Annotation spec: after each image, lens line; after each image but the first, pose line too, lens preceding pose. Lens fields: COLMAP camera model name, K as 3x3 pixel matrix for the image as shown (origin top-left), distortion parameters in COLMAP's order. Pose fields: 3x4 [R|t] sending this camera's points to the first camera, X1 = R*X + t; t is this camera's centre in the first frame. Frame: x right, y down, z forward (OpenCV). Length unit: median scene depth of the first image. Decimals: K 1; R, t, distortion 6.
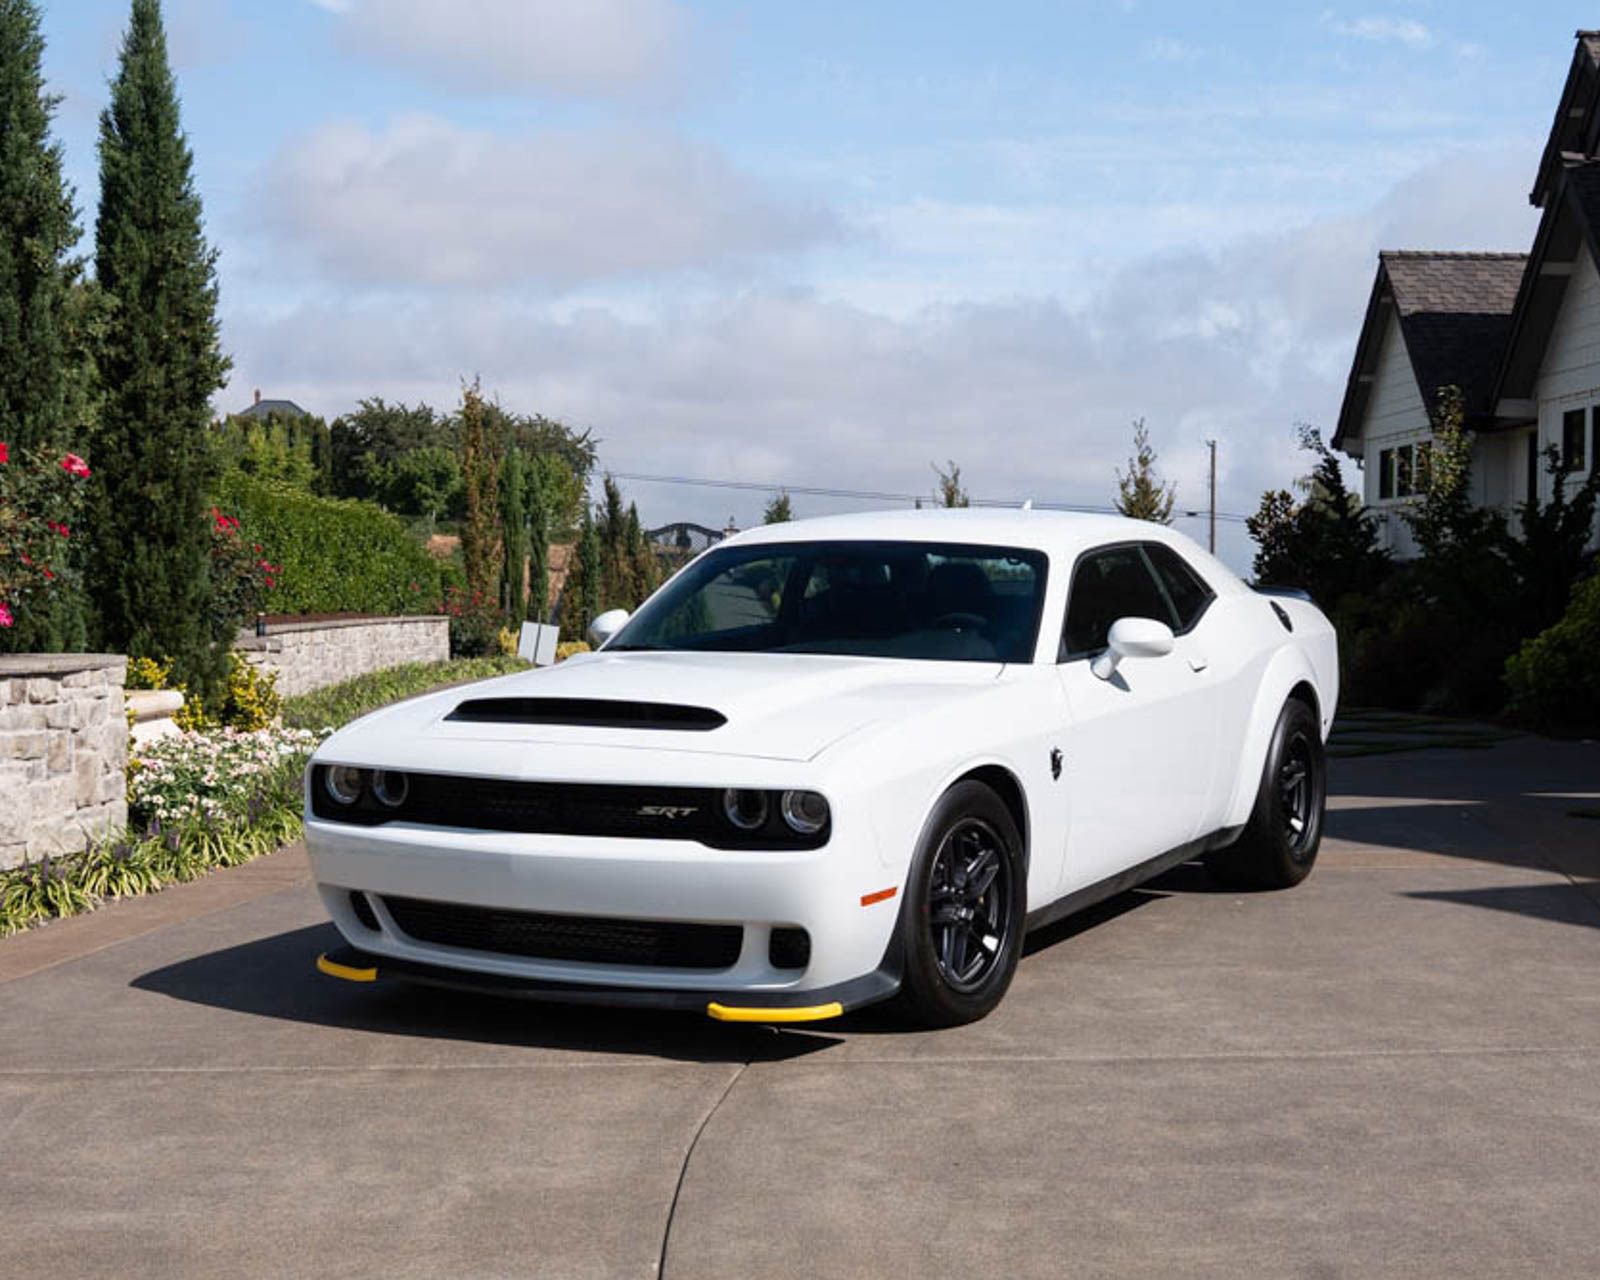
lens RADIAL K [[2507.1, 0, 855.3], [0, 2507.1, 688.9], [0, 0, 1]] dist [-0.017814, 0.070910]
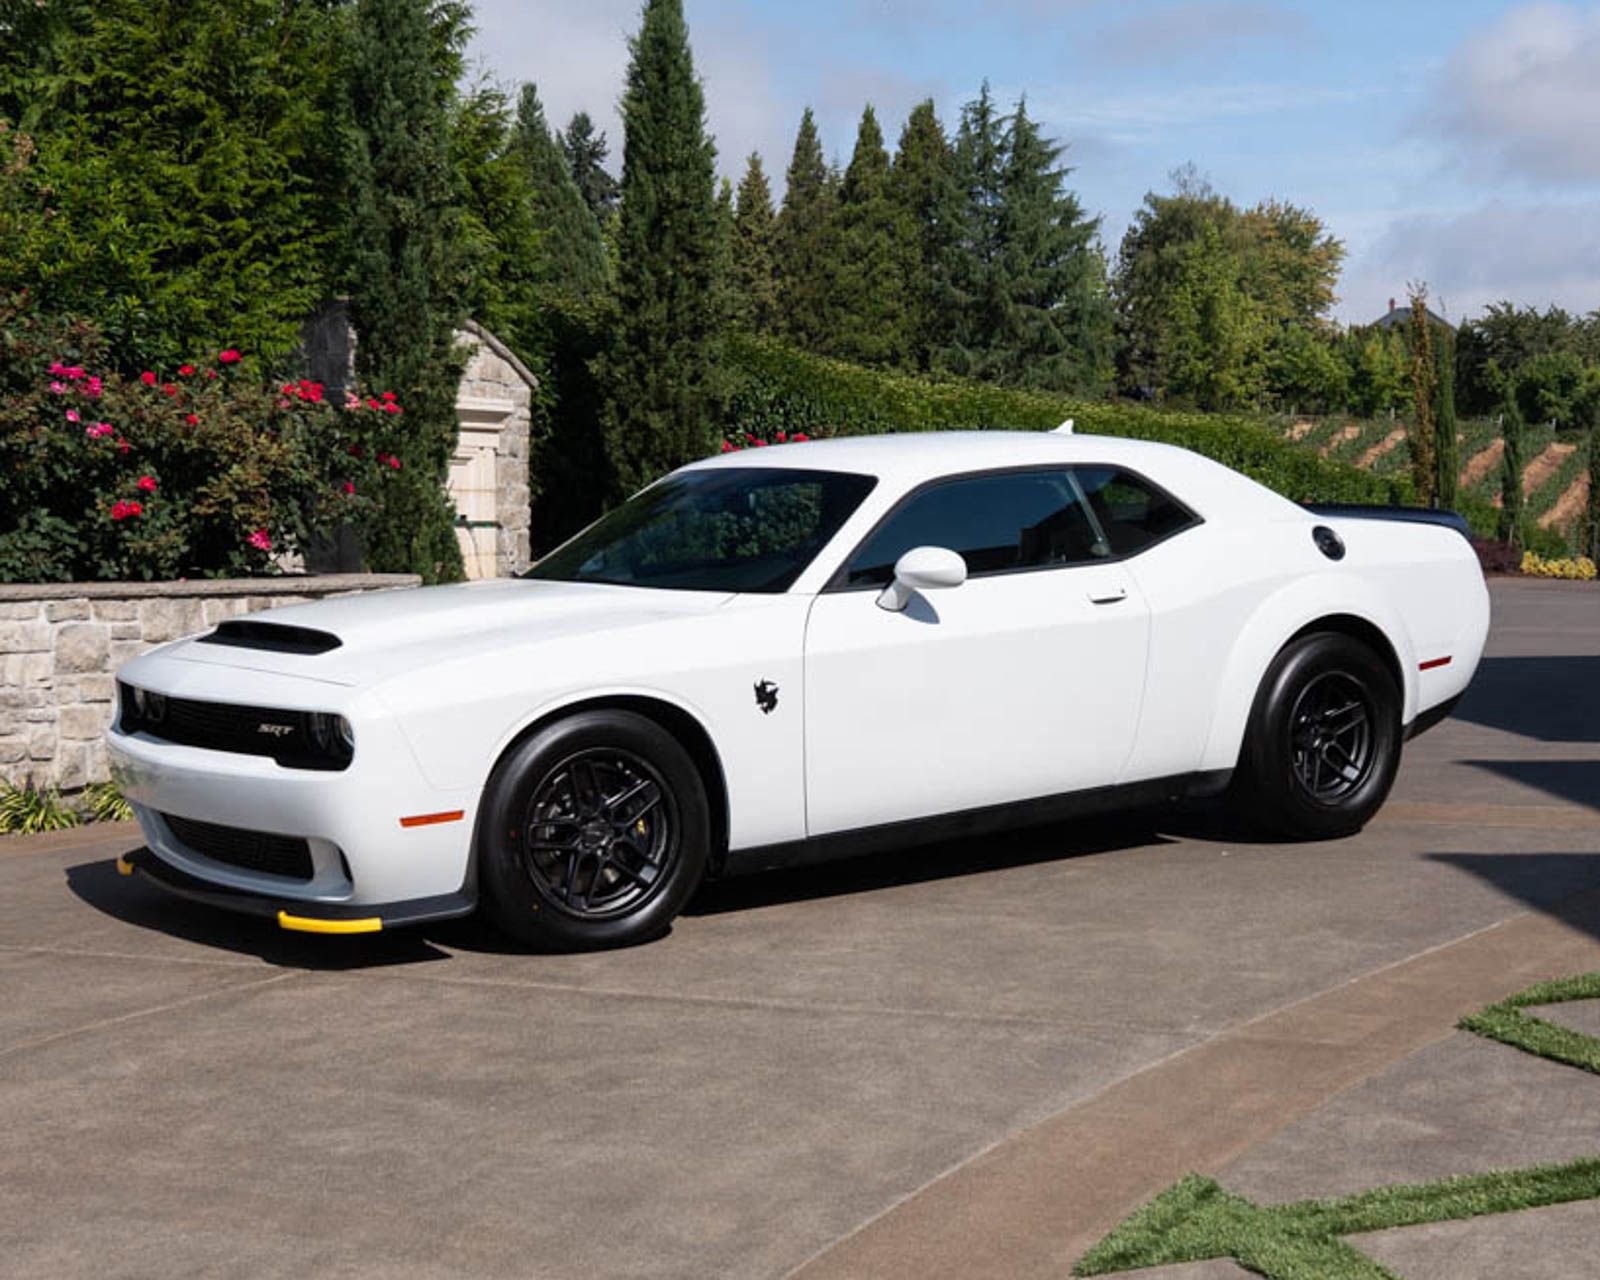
lens RADIAL K [[2579.2, 0, 860.7], [0, 2579.2, 633.0], [0, 0, 1]] dist [-0.004046, 0.041404]
pose [[0.897153, 0.016355, -0.441418, 0.282754], [-0.011393, 0.999839, 0.013891, -0.004708], [0.441574, -0.007433, 0.897194, 0.056234]]
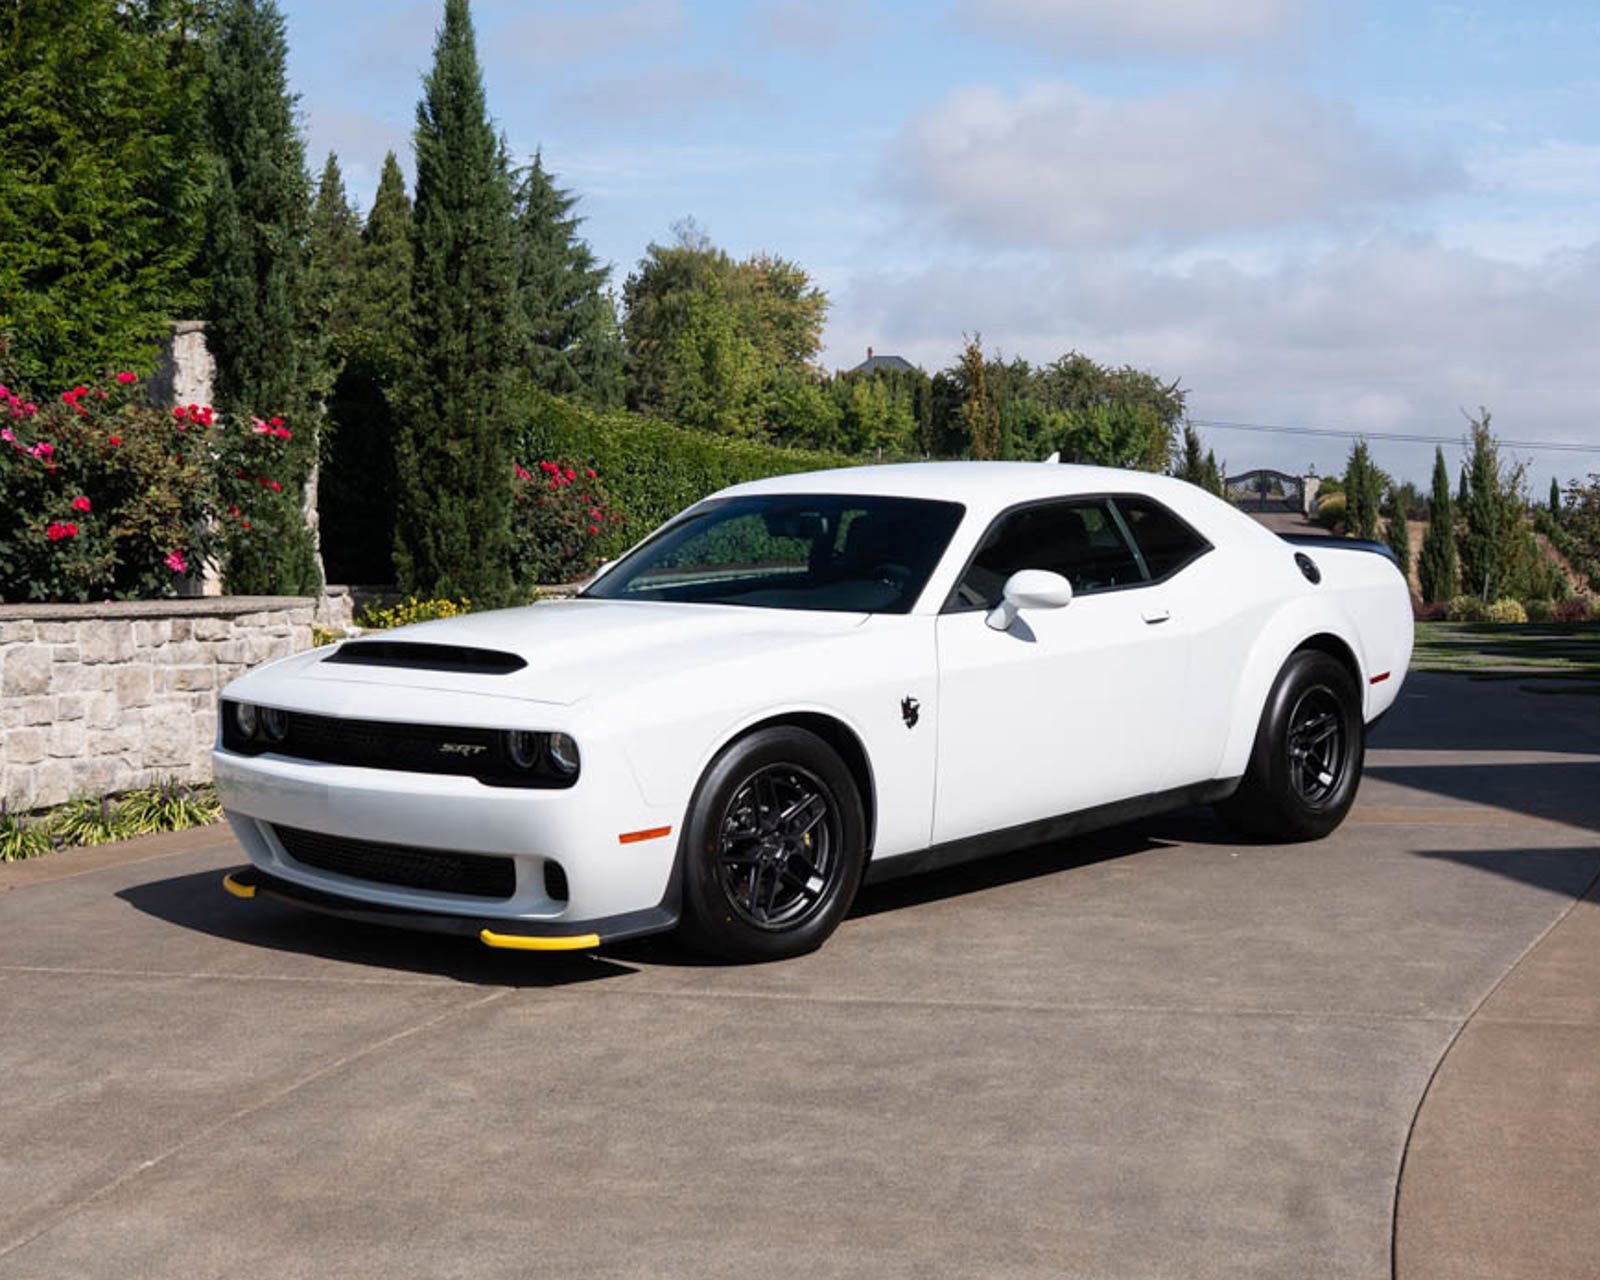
lens RADIAL K [[2420.1, 0, 847.3], [0, 2420.1, 641.2], [0, 0, 1]] dist [-0.014534, 0.056988]
pose [[0.967905, 0.011983, -0.251032, 0.153695], [-0.010863, 0.999924, 0.005849, -0.002403], [0.251083, -0.002934, 0.967961, 0.017627]]
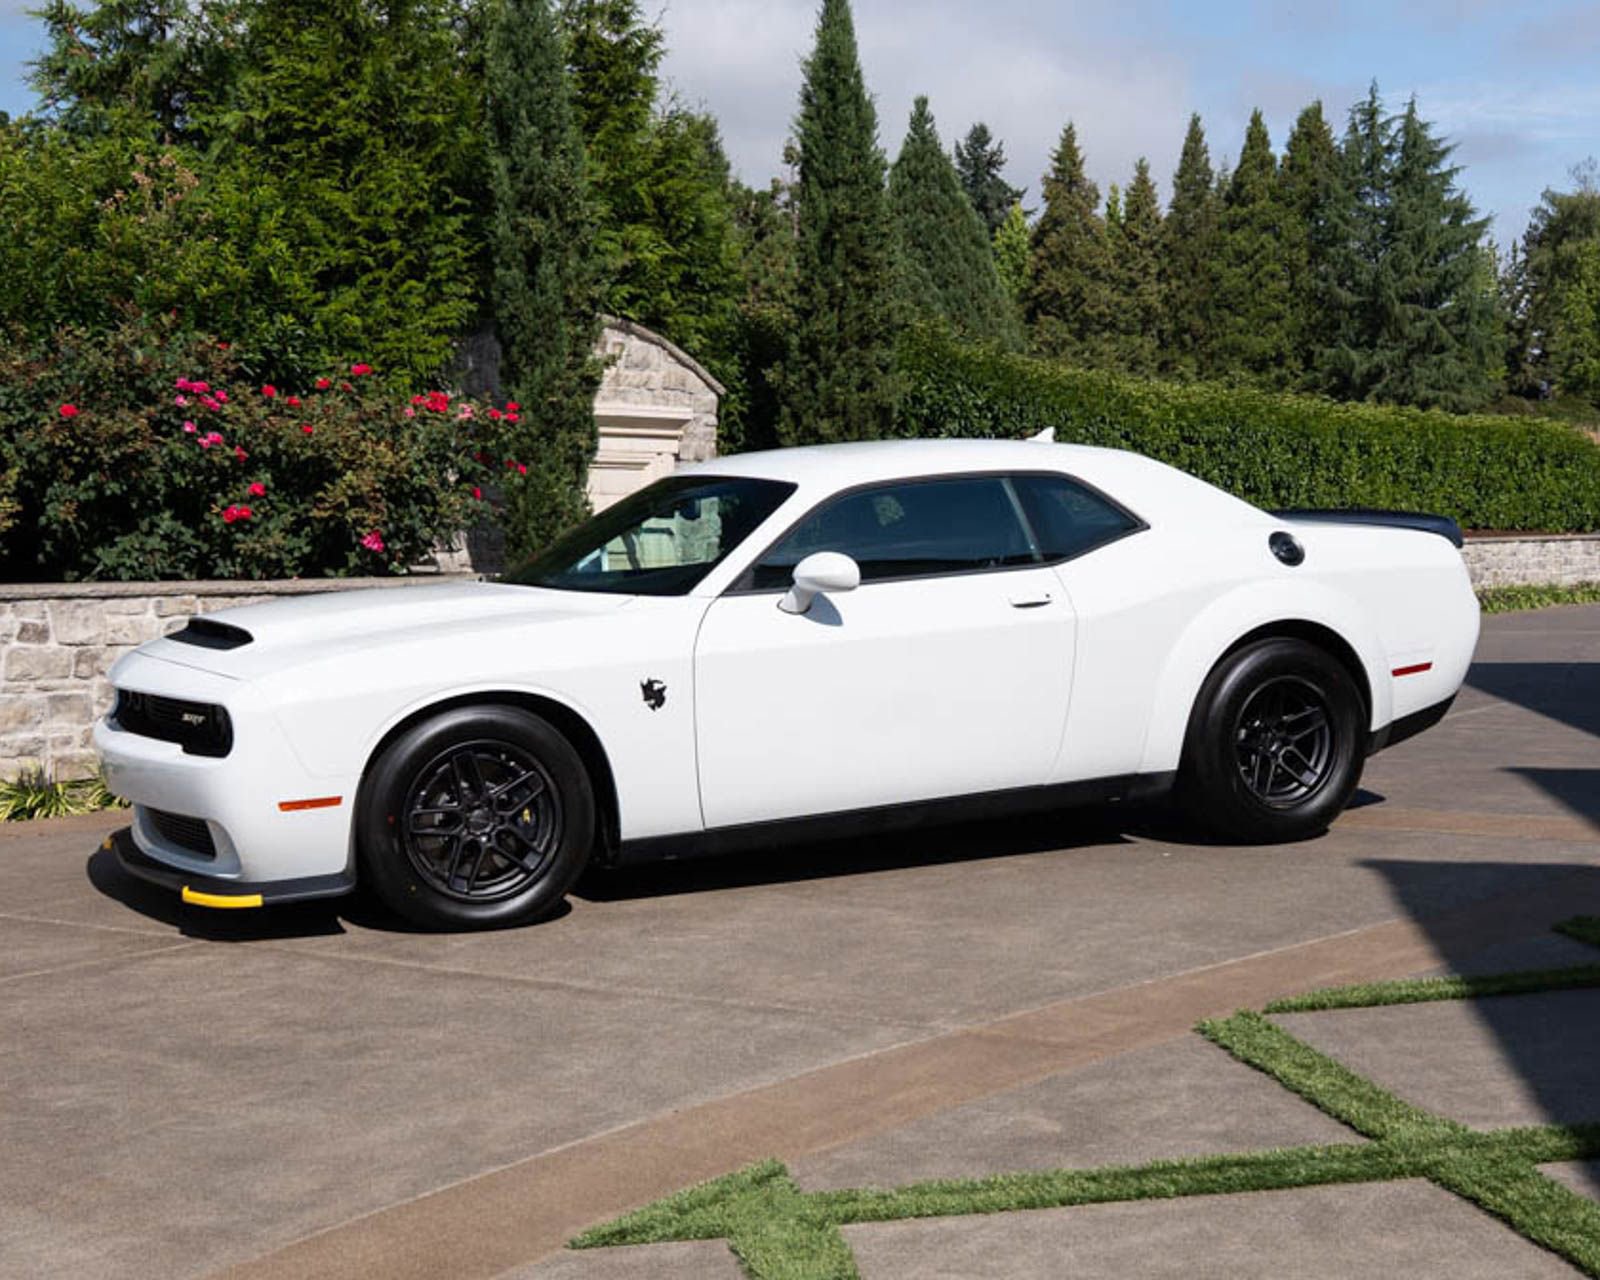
lens RADIAL K [[2515.1, 0, 834.8], [0, 2515.1, 641.5], [0, 0, 1]] dist [0.000272, 0.026506]
pose [[0.807835, 0.026755, -0.588802, 0.378939], [-0.017587, 0.999619, 0.021294, -0.007583], [0.589147, -0.006847, 0.807997, 0.105768]]
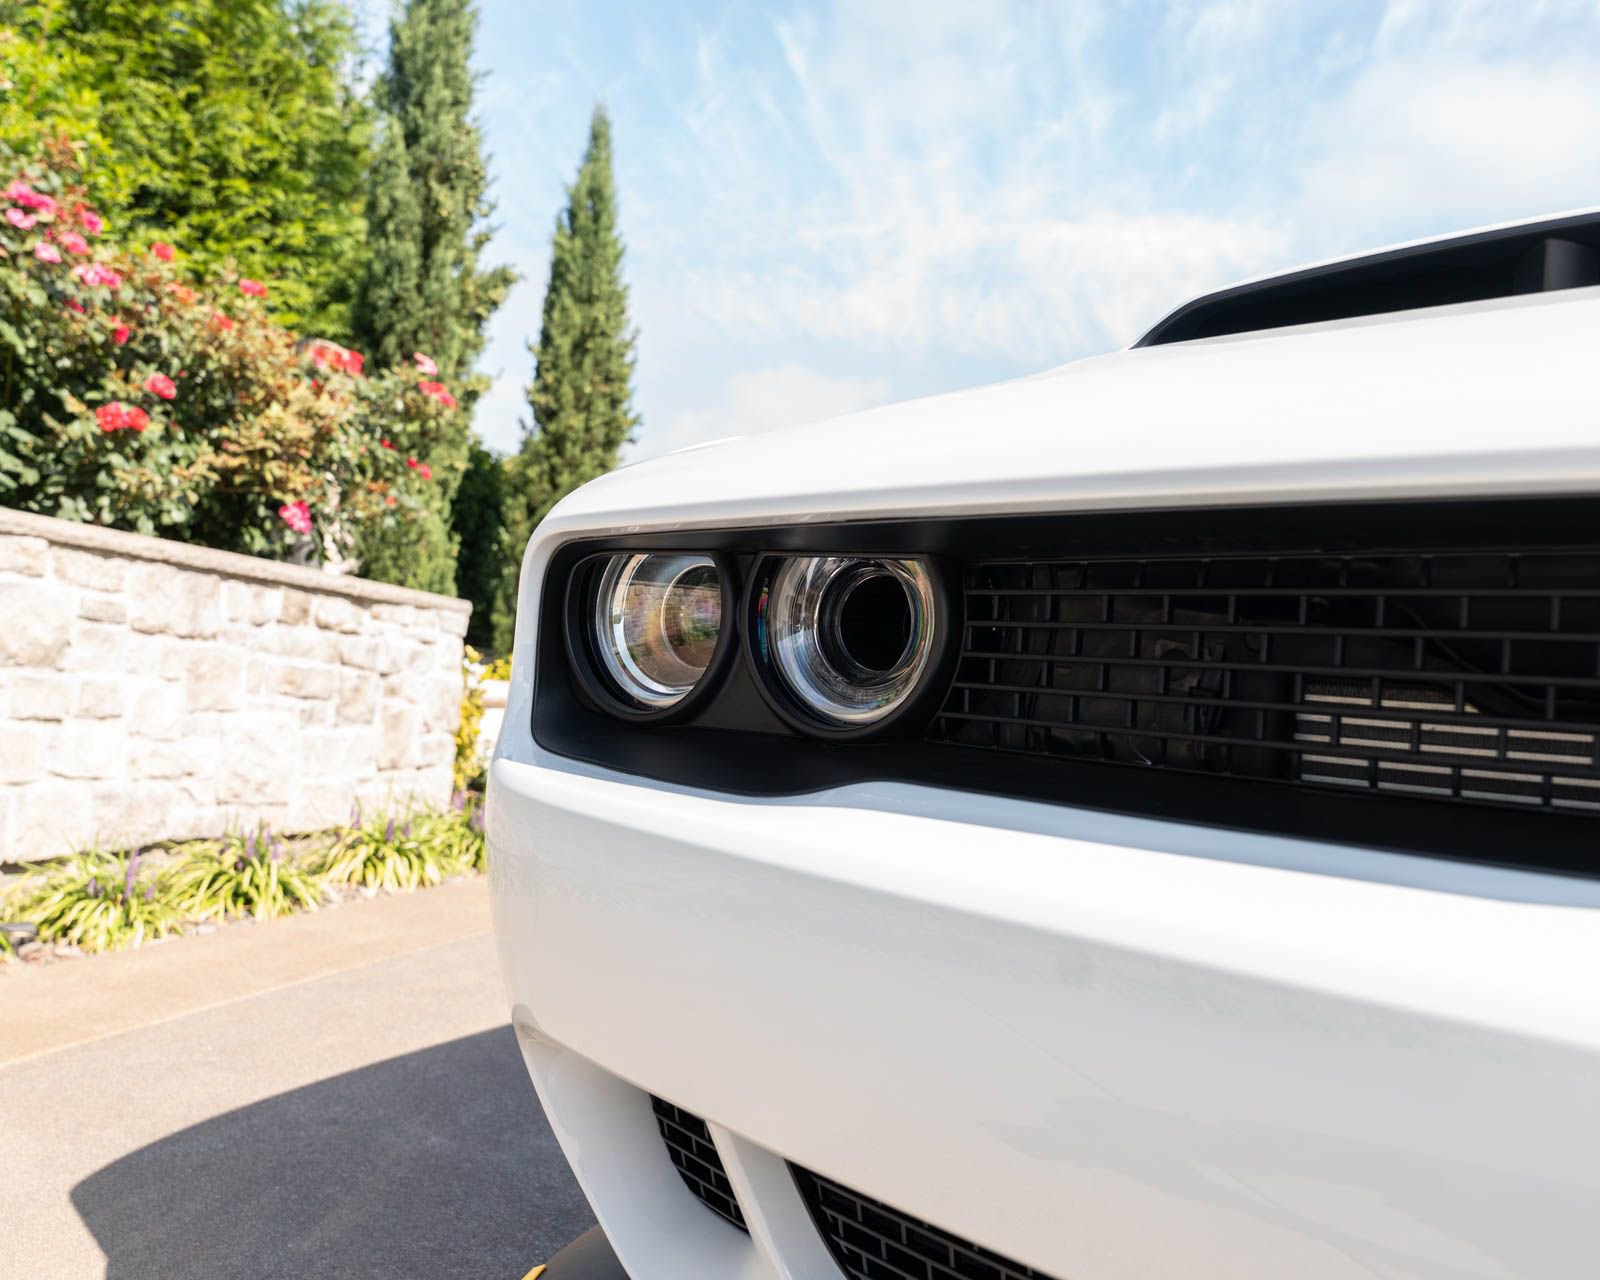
lens RADIAL K [[1313.9, 0, 818.0], [0, 1313.9, 644.4], [0, 0, 1]] dist [-0.010410, -0.001105]
pose [[0.989266, 0.069630, -0.128472, -0.082188], [-0.081561, 0.992590, -0.090072, 0.024172], [0.121248, 0.099583, 0.987614, 0.419751]]
